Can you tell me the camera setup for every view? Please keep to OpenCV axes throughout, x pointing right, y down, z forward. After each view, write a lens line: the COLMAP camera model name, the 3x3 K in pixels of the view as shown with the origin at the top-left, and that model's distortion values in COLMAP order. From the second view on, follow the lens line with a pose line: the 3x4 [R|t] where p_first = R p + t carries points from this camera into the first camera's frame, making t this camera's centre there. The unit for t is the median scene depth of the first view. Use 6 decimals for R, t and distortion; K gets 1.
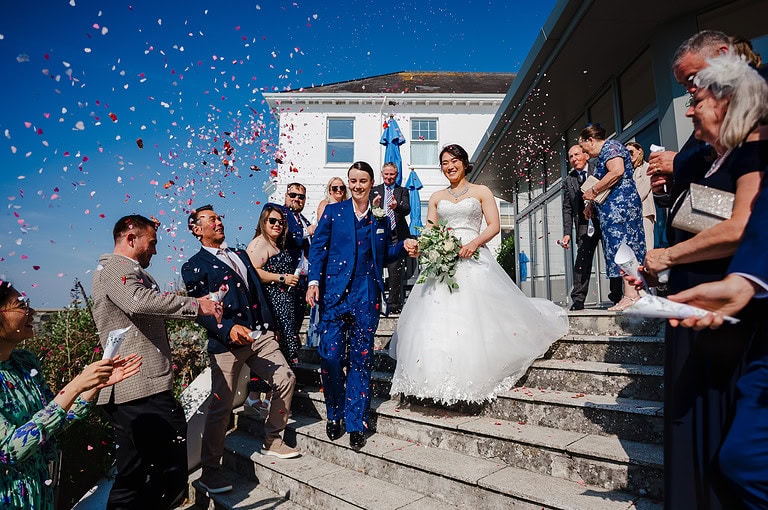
lens RADIAL K [[468.3, 0, 394.3], [0, 468.3, 254.1], [0, 0, 1]] dist [-0.033867, 0.002453]
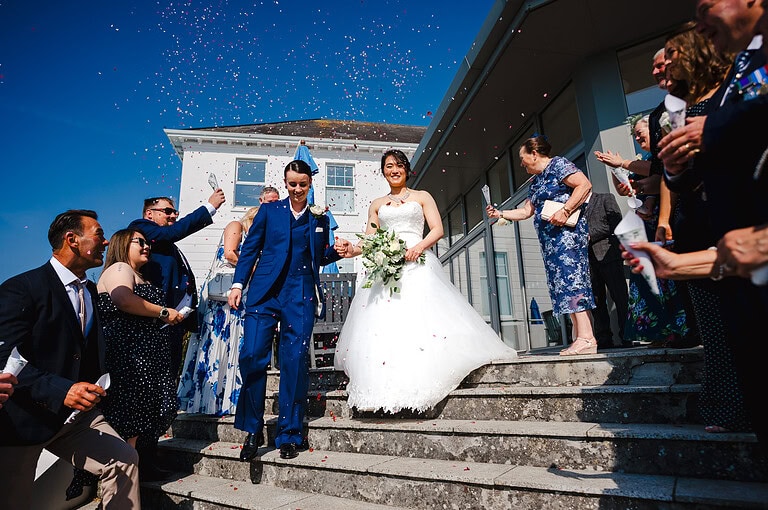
lens RADIAL K [[468.3, 0, 394.3], [0, 468.3, 254.1], [0, 0, 1]] dist [-0.033867, 0.002453]
pose [[0.984028, 0.009921, 0.177740, 0.017979], [0.010476, 0.993488, -0.113455, 0.036283], [-0.177708, 0.113505, 0.977516, 0.240192]]
